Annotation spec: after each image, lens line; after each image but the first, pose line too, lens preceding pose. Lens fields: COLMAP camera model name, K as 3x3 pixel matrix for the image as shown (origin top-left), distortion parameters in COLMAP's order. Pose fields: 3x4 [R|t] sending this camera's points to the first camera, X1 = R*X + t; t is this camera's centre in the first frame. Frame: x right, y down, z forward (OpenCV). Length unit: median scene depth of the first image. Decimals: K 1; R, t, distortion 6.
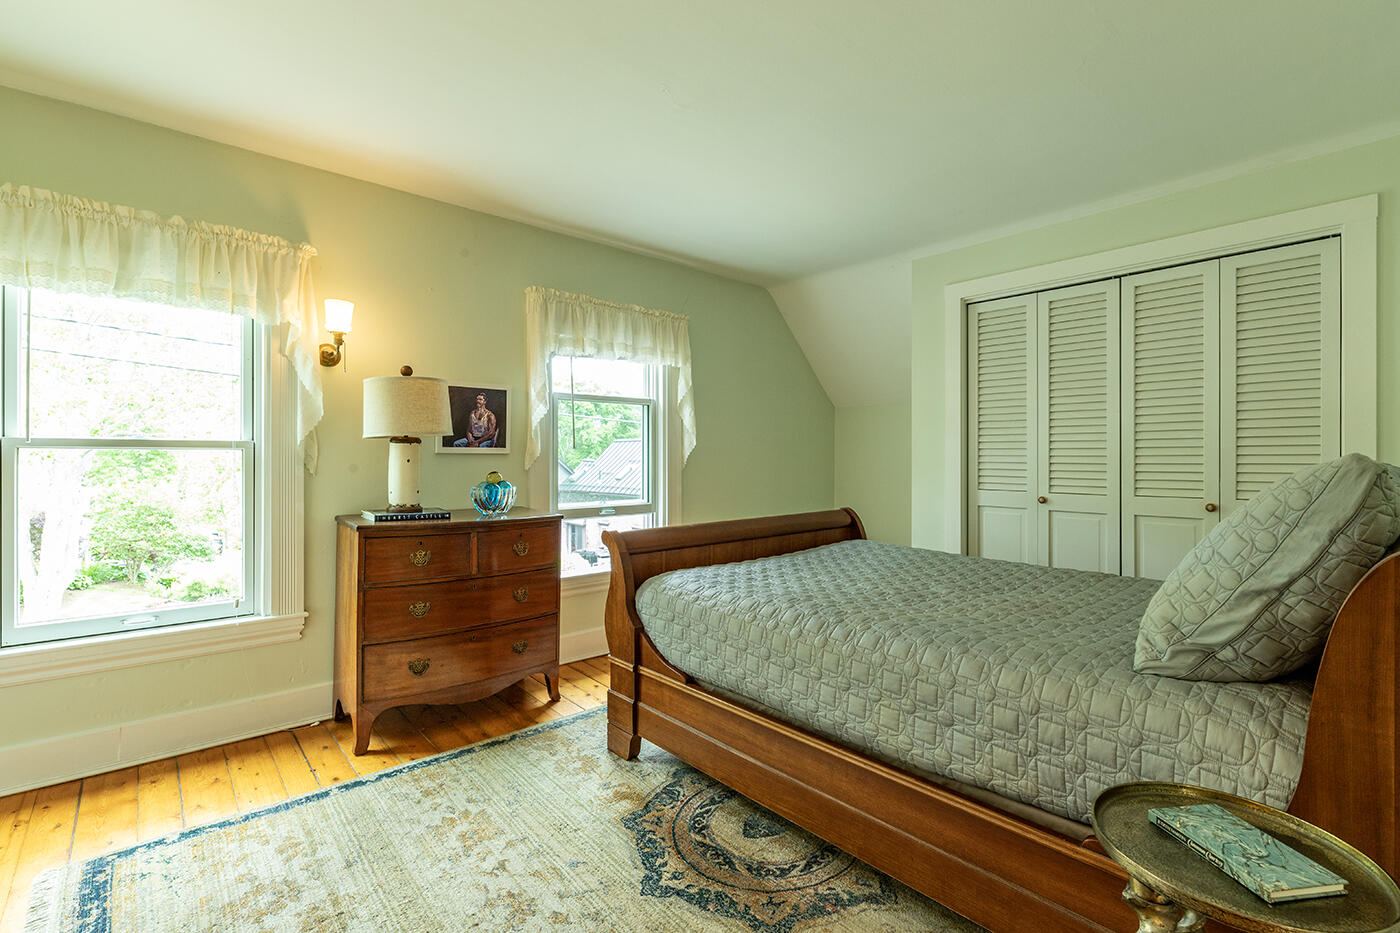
lens RADIAL K [[637.3, 0, 698.0], [0, 637.3, 460.3], [0, 0, 1]] dist [-0.003827, -0.000375]
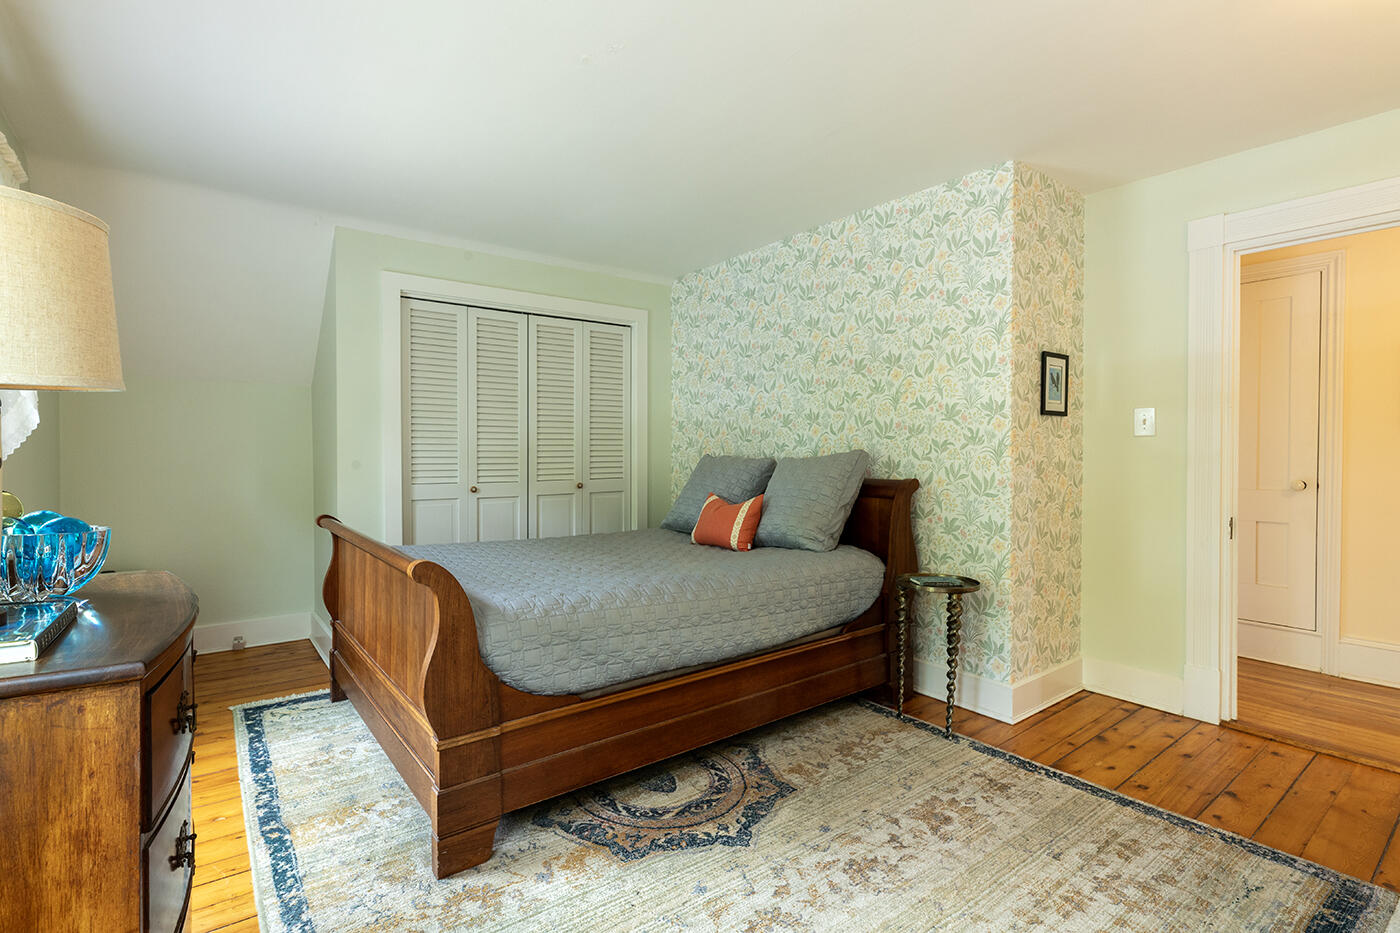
lens RADIAL K [[673.0, 0, 704.2], [0, 673.0, 465.9], [0, 0, 1]] dist [-0.001076, -0.000110]
pose [[0.053820, -0.020698, 0.998336, -1.026134], [0.006557, 0.999771, 0.020374, -0.003750], [-0.998529, 0.005449, 0.053943, 0.827889]]
